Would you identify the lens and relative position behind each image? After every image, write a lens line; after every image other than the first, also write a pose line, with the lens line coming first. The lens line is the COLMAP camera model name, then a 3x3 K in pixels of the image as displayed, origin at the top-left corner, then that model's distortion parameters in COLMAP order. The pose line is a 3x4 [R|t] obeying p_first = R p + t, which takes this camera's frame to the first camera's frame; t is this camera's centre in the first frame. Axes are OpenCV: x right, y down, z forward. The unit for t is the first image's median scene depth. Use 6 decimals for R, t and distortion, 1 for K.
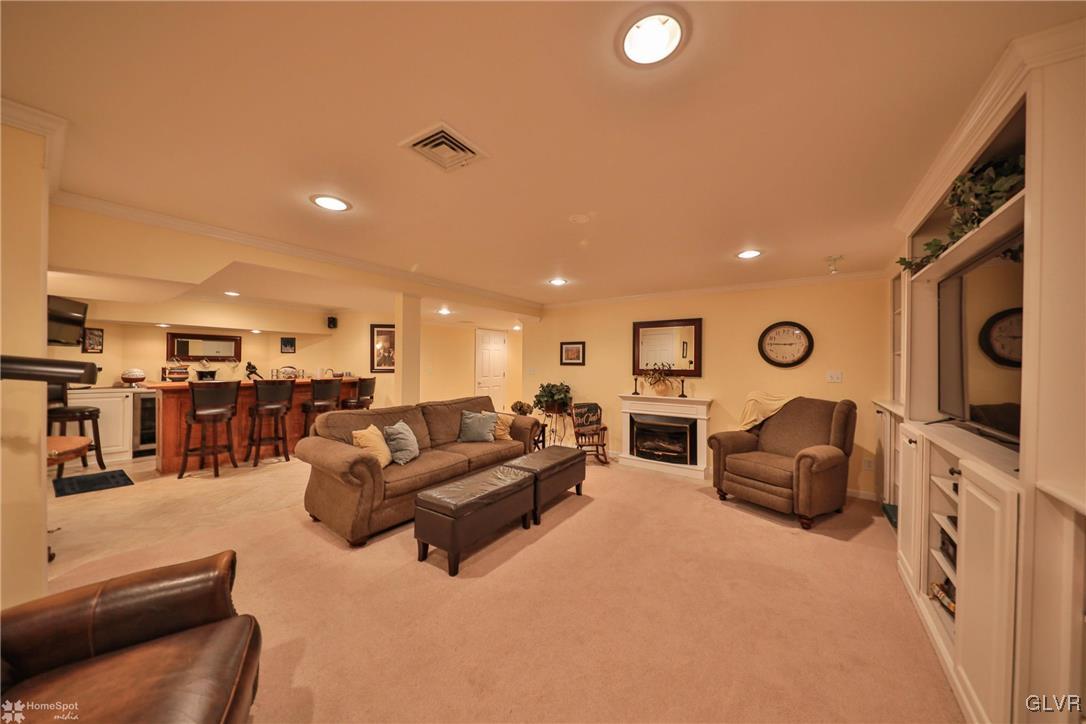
lens RADIAL K [[365.7, 0, 536.7], [0, 365.7, 355.5], [0, 0, 1]] dist [-0.008934, -0.000047]
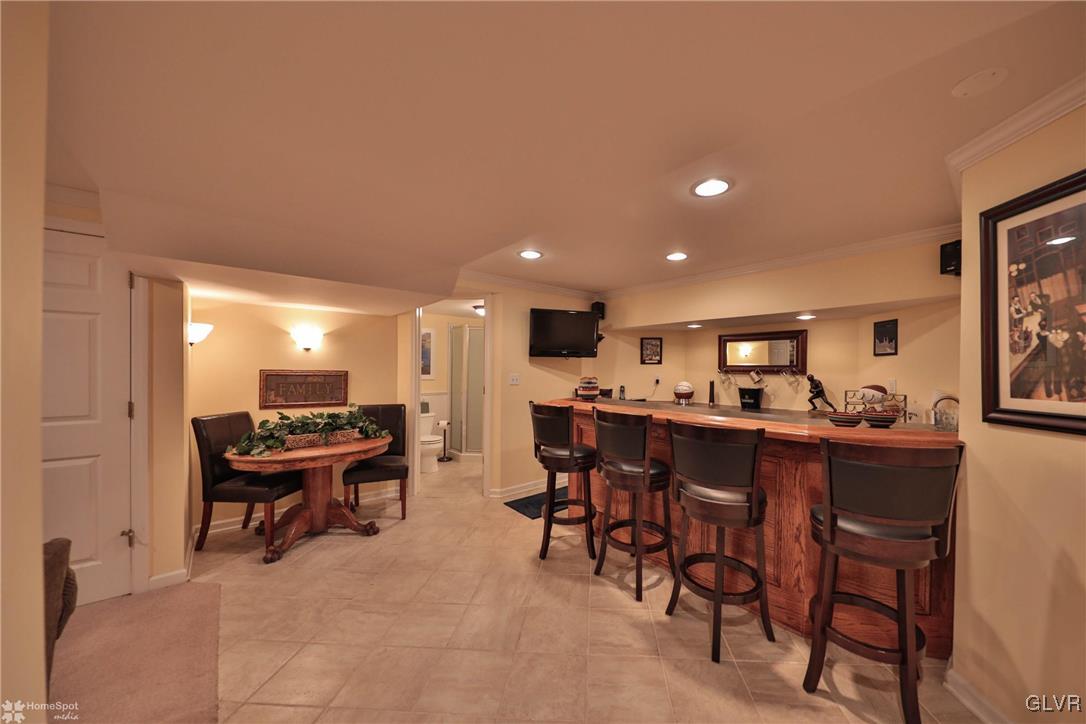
lens RADIAL K [[384.1, 0, 543.0], [0, 384.1, 362.0], [0, 0, 1]] dist [-0.009289, -0.000073]
pose [[-0.245036, -0.030036, -0.969049, -0.153495], [0.005325, 0.999463, -0.032326, 0.015253], [0.969499, -0.013082, -0.244744, 0.784827]]
